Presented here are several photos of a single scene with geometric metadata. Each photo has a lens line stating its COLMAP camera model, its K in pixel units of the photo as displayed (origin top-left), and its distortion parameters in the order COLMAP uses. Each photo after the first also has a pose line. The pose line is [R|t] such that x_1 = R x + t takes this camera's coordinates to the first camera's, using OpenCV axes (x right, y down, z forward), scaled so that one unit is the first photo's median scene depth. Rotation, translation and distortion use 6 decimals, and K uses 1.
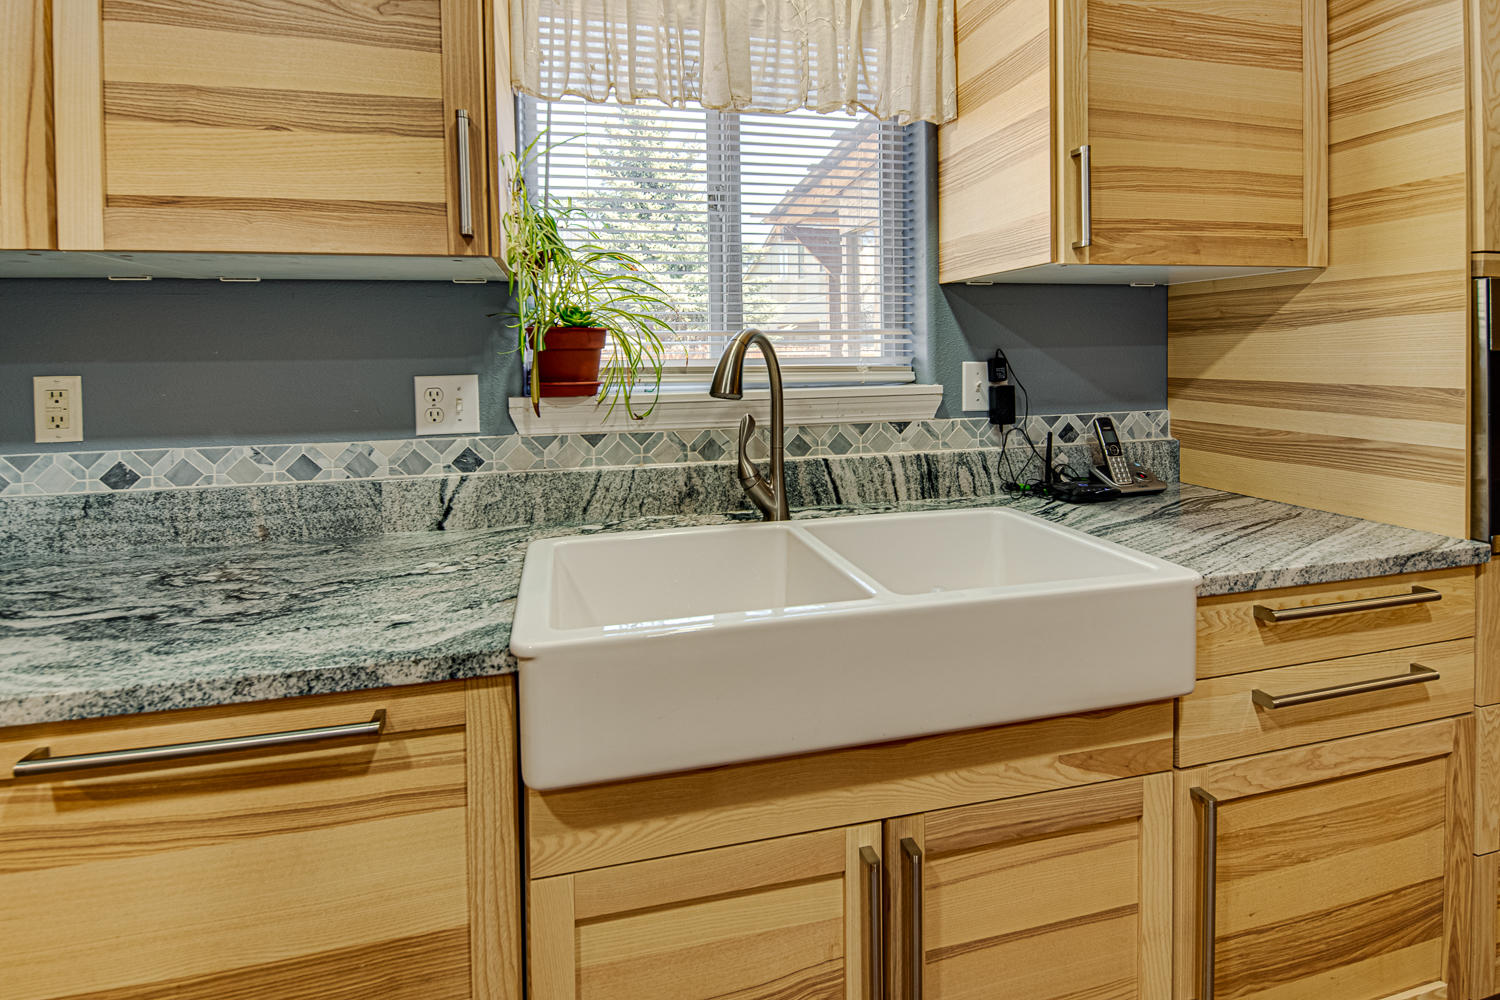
lens RADIAL K [[739.0, 0, 745.3], [0, 739.0, 366.9], [0, 0, 1]] dist [0.007553, -0.006428]
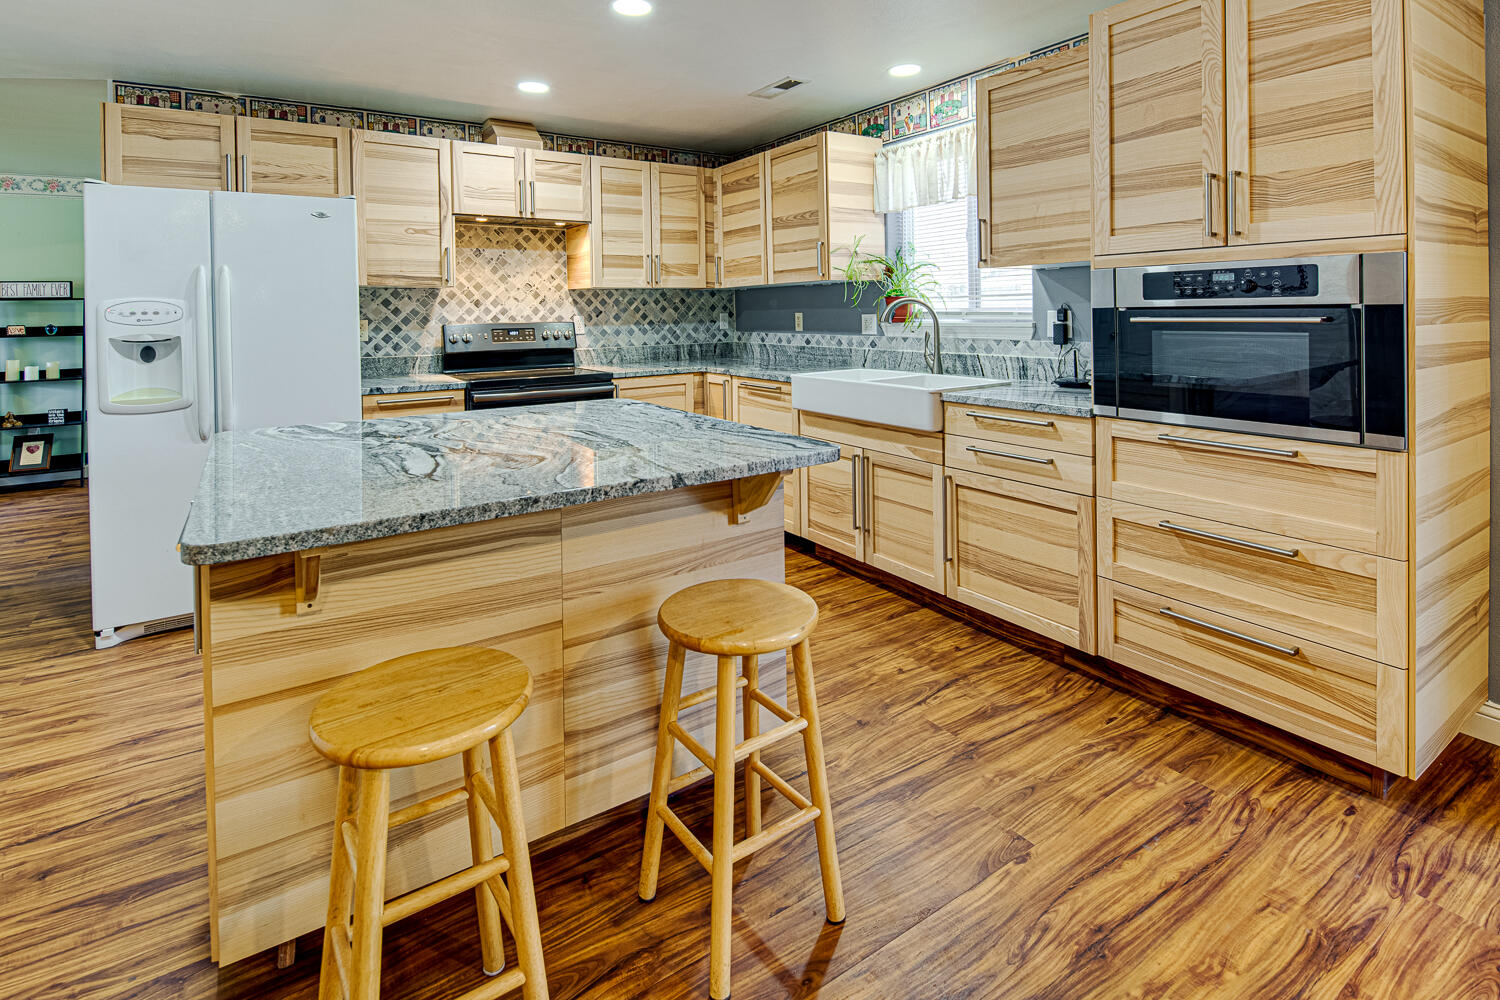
lens RADIAL K [[736.5, 0, 742.8], [0, 736.5, 322.4], [0, 0, 1]] dist [-0.003559, -0.000823]
pose [[0.335859, 0.023934, -0.941608, 2.157659], [-0.004173, 0.999705, 0.023923, -0.022785], [0.941903, -0.004105, 0.335860, -0.428975]]
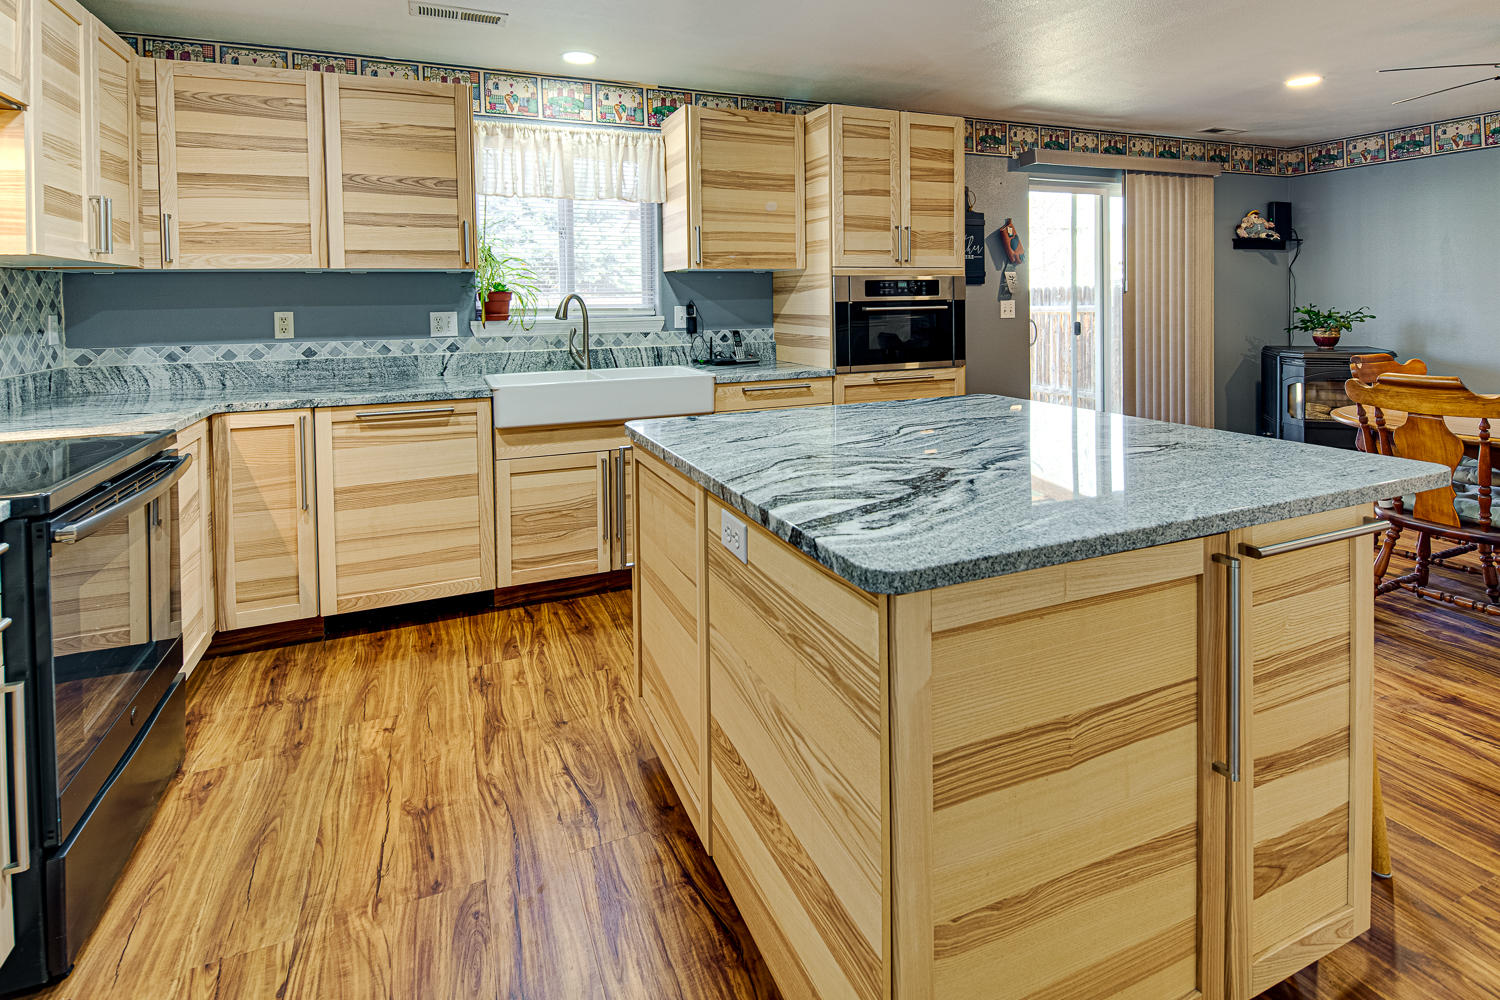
lens RADIAL K [[745.6, 0, 746.0], [0, 745.6, 319.4], [0, 0, 1]] dist [0.023844, -0.020962]
pose [[0.987901, -0.003490, 0.155048, 0.187360], [0.002379, 0.999970, 0.007350, 0.020383], [-0.155069, -0.006892, 0.987880, -1.552329]]
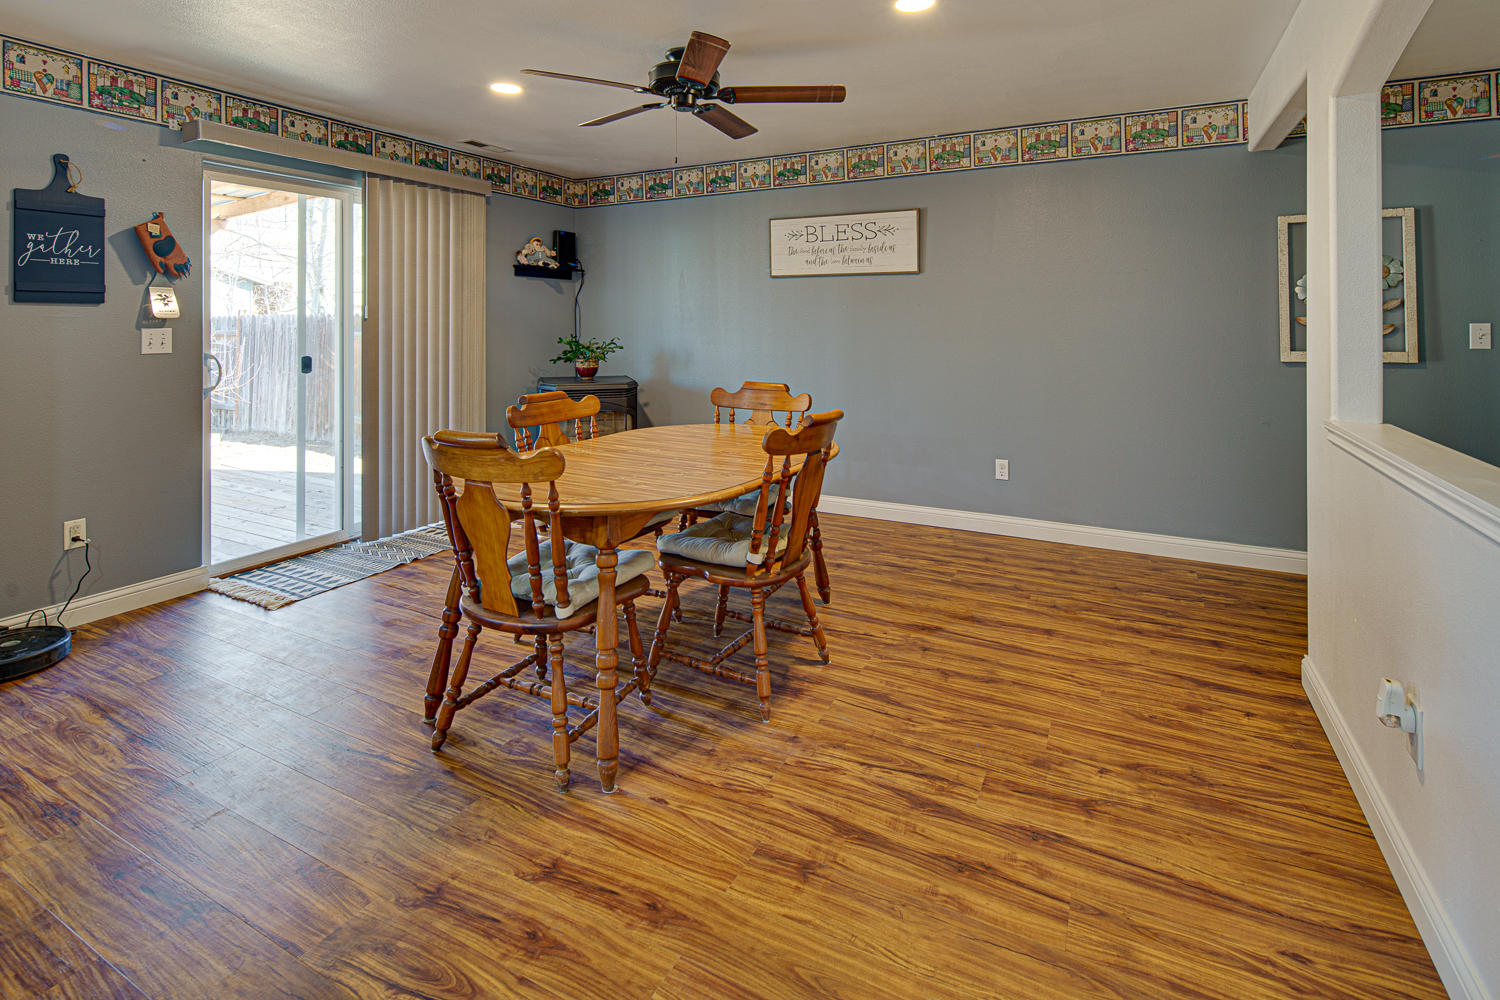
lens RADIAL K [[736.5, 0, 742.8], [0, 736.5, 322.4], [0, 0, 1]] dist [-0.003559, -0.000823]
pose [[0.665389, 0.014236, 0.746361, 1.380334], [0.002950, 0.999760, -0.021699, -0.000574], [-0.746491, 0.016640, 0.665187, -1.326378]]
